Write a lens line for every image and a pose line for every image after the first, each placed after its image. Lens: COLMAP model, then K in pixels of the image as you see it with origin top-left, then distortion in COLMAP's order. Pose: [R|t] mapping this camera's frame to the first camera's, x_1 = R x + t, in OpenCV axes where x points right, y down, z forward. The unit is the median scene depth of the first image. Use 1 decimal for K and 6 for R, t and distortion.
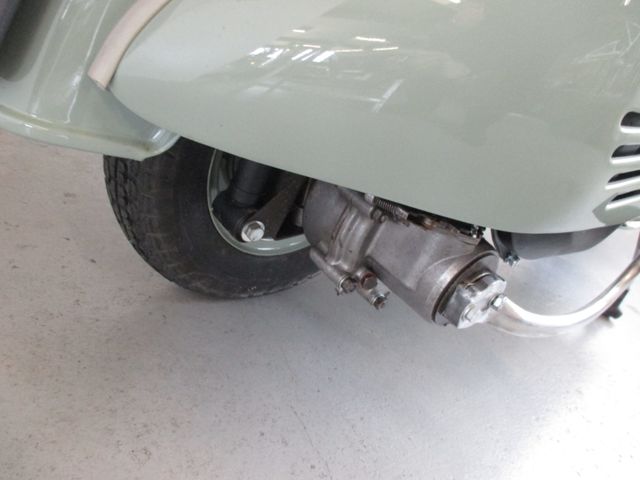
lens RADIAL K [[532.4, 0, 320.0], [0, 532.4, 240.0], [0, 0, 1]] dist [-0.034212, 0.004156]
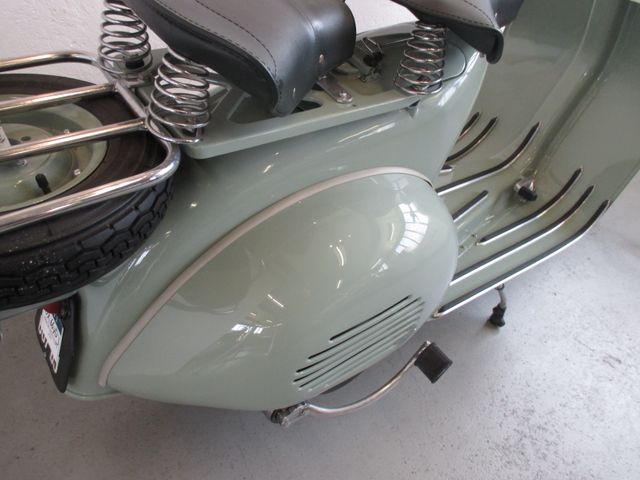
lens RADIAL K [[532.4, 0, 320.0], [0, 532.4, 240.0], [0, 0, 1]] dist [-0.034212, 0.004156]
pose [[0.973326, -0.128169, -0.190286, 0.855882], [0.164900, 0.967476, 0.191826, -0.911649], [0.159511, -0.218088, 0.962805, -0.847781]]
